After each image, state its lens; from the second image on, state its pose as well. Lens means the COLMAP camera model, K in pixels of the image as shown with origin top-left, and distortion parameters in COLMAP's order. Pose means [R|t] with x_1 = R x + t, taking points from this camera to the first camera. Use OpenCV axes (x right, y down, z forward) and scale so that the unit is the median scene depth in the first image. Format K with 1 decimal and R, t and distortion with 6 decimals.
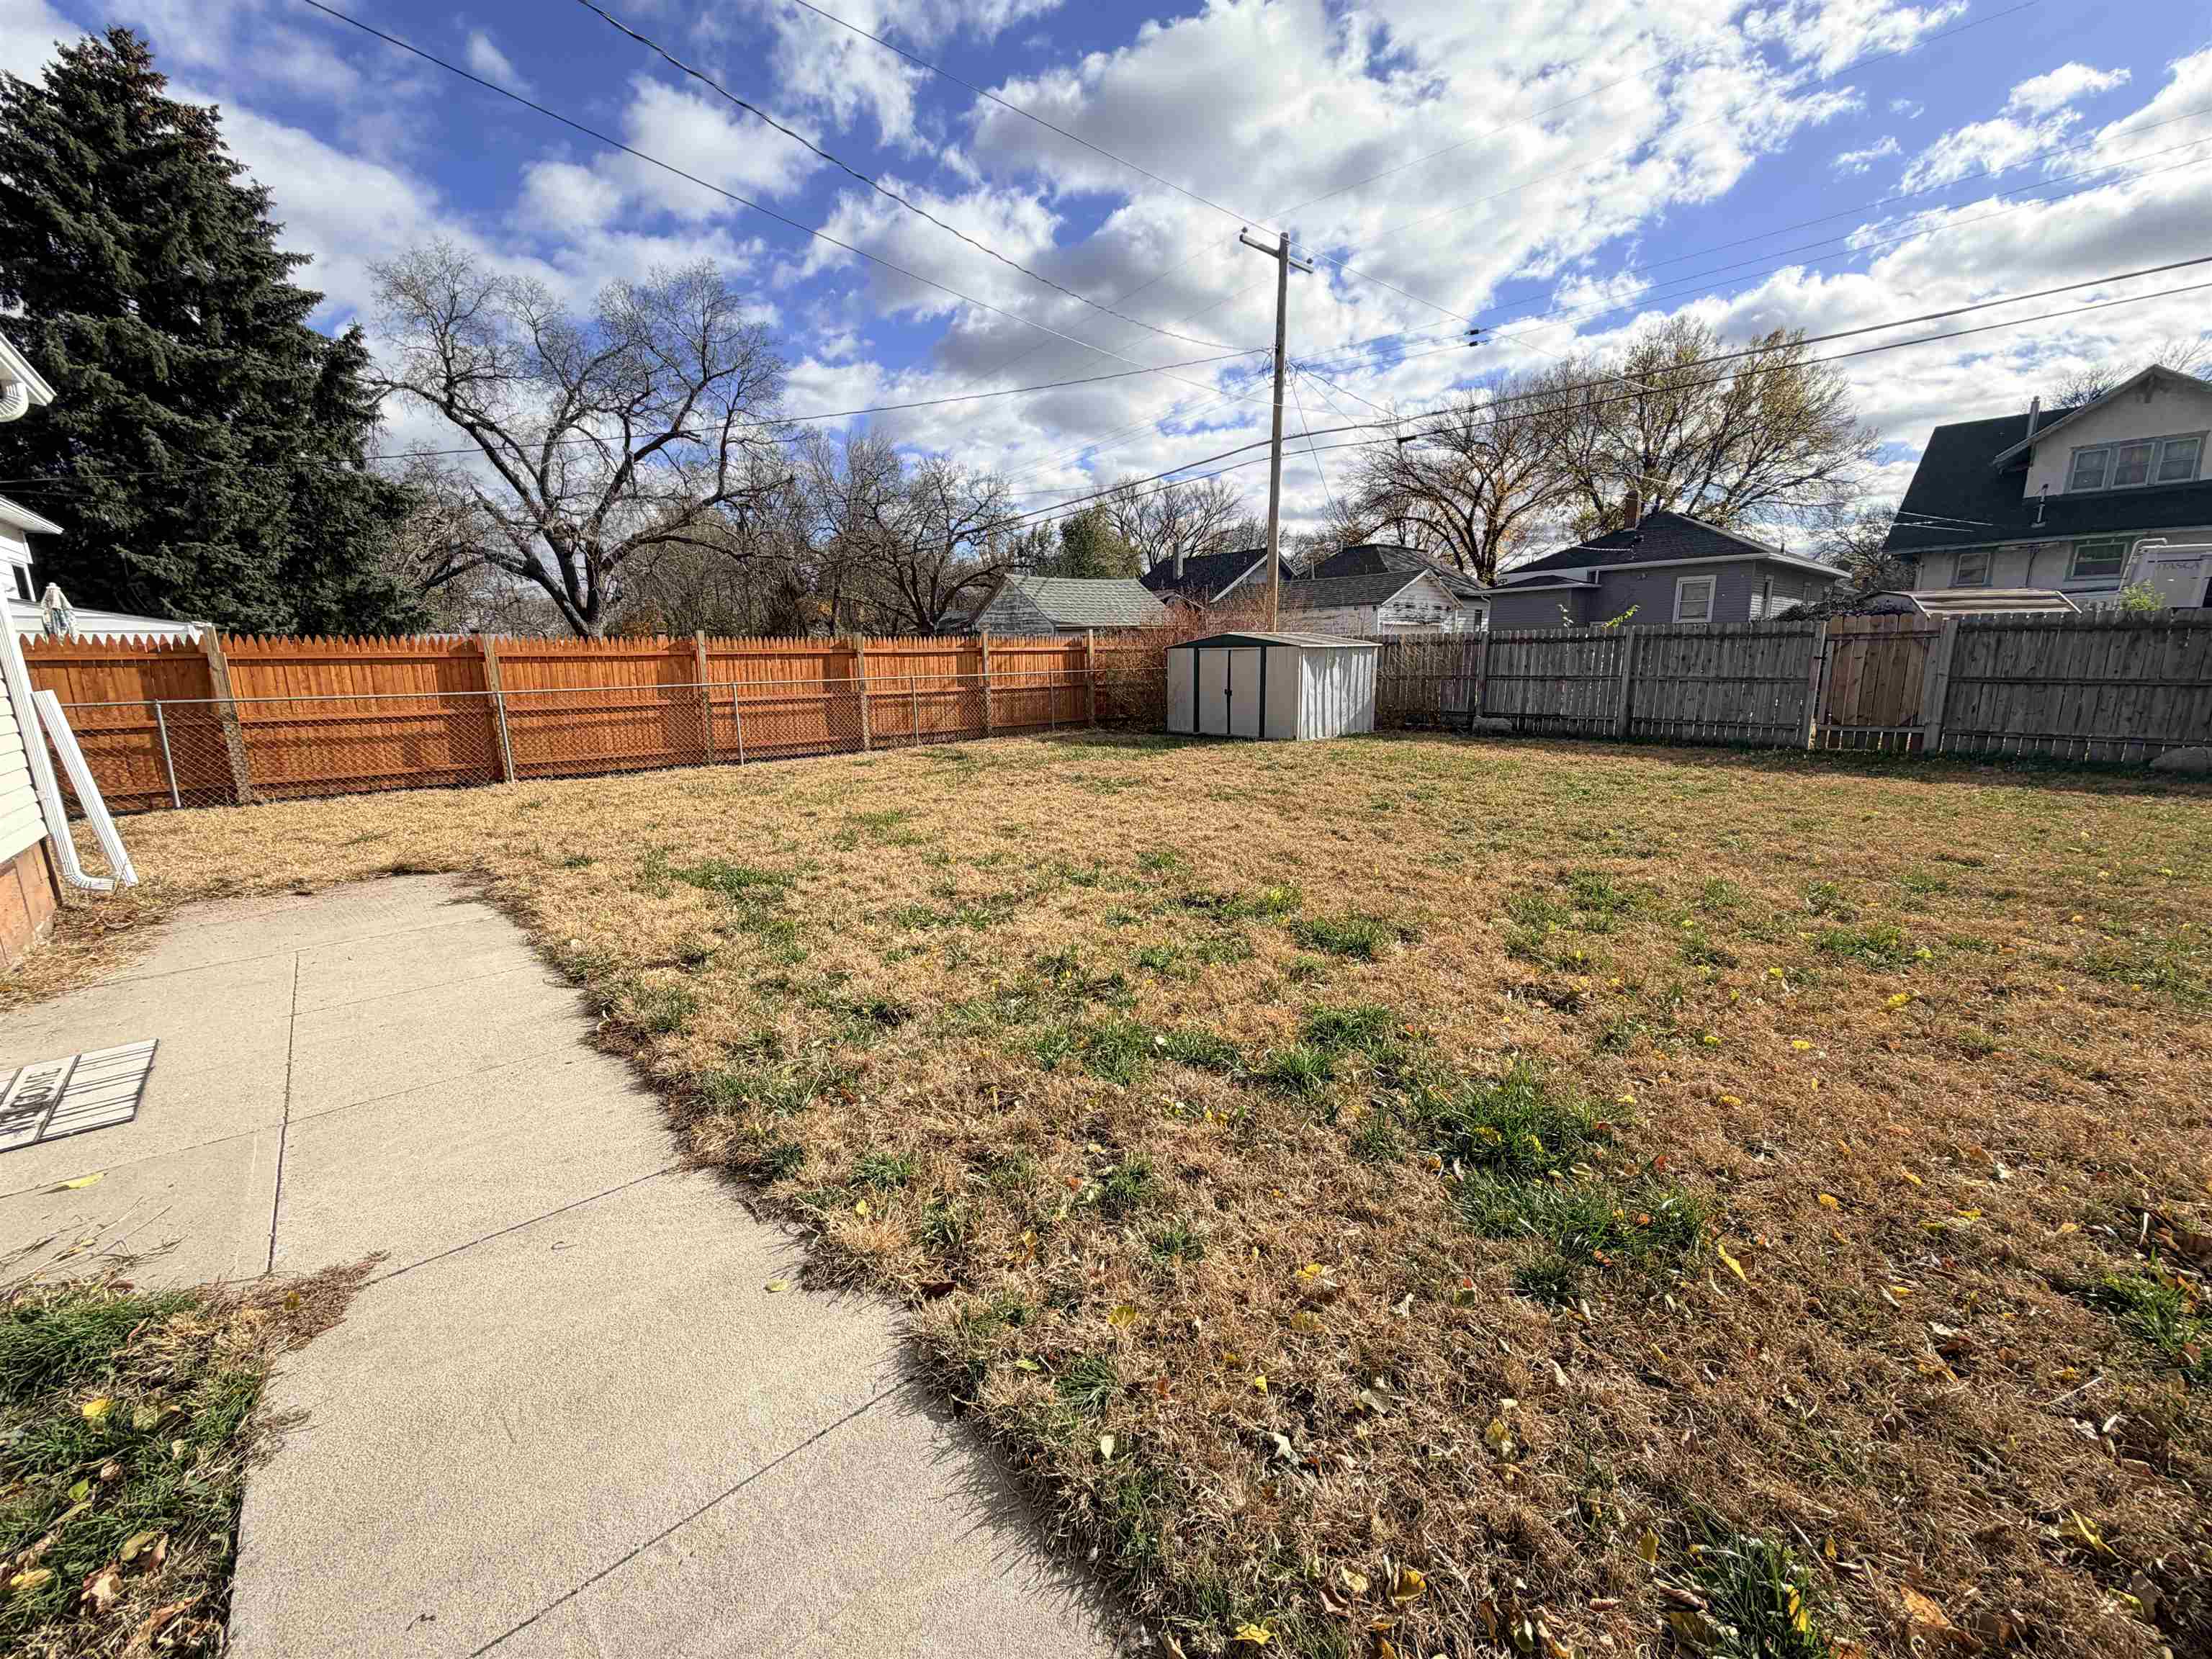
lens RADIAL K [[876.8, 0, 1102.6], [0, 876.8, 824.7], [0, 0, 1]] dist [-0.000574, 0.000134]
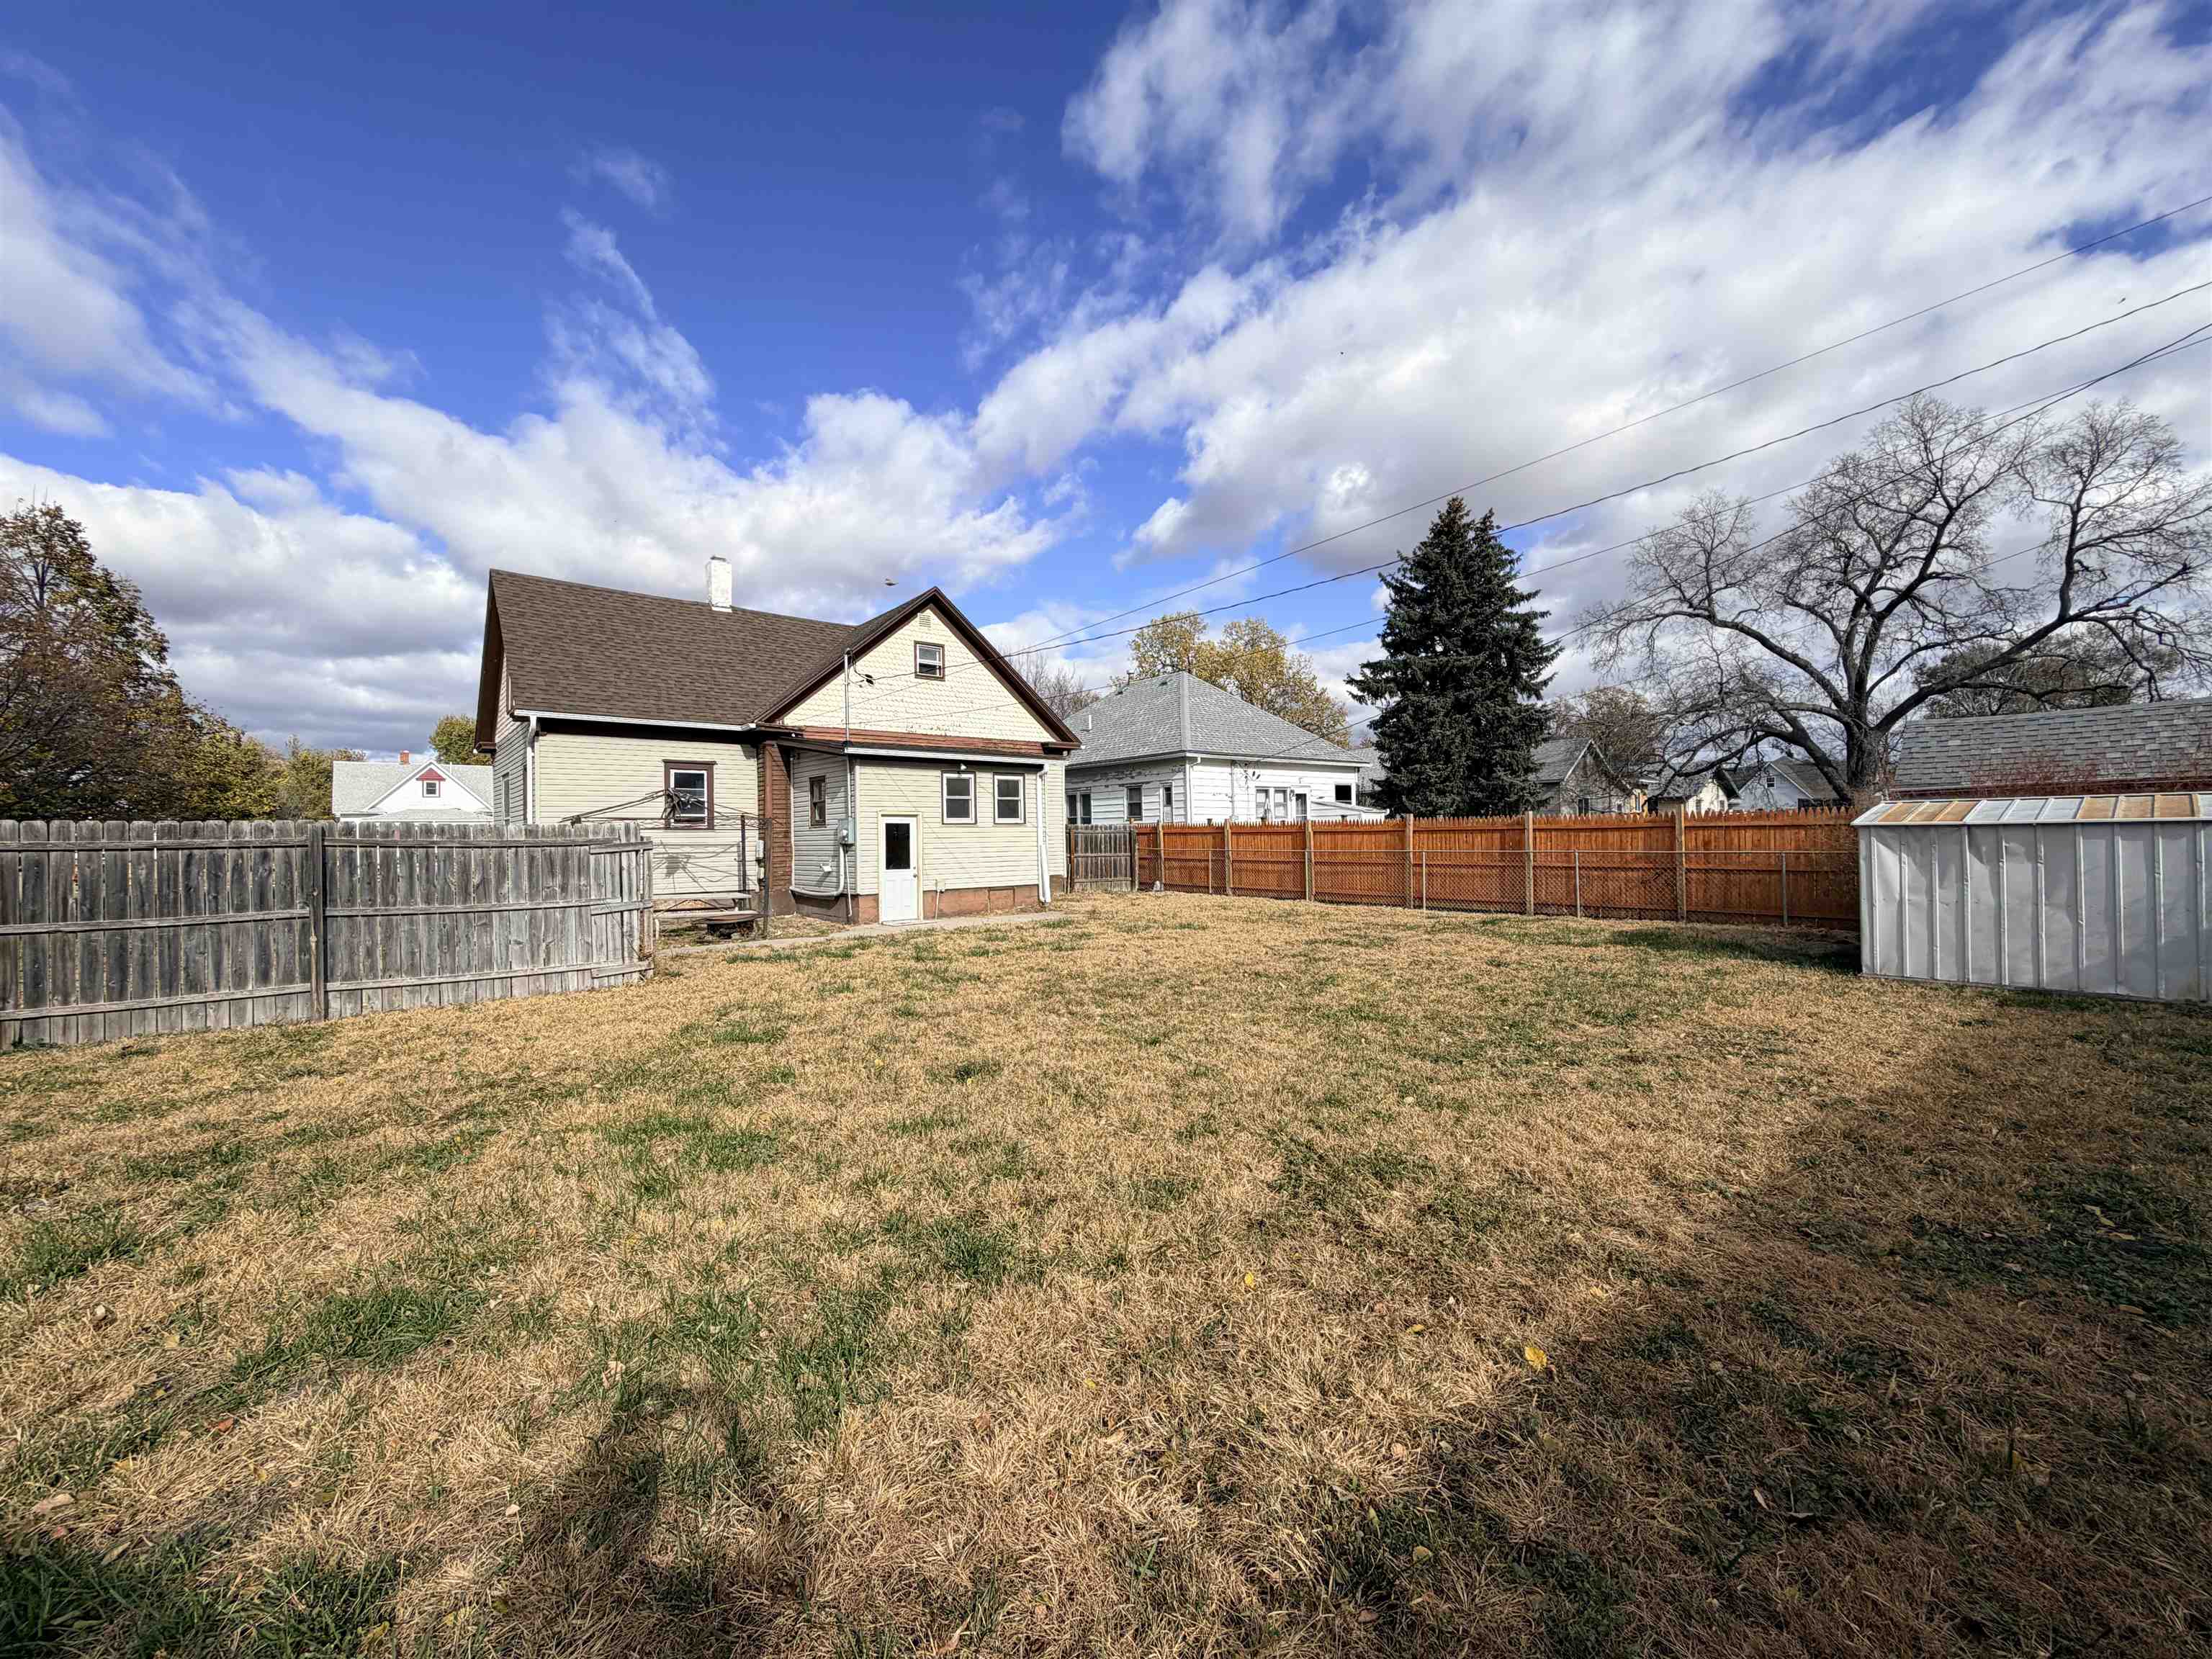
lens RADIAL K [[876.8, 0, 1097.5], [0, 876.8, 832.2], [0, 0, 1]] dist [-0.000574, 0.000134]
pose [[-0.025767, 0.014210, -0.999567, 0.925155], [-0.175523, 0.984301, 0.018517, -0.119106], [0.984138, 0.175924, -0.022868, 0.496906]]
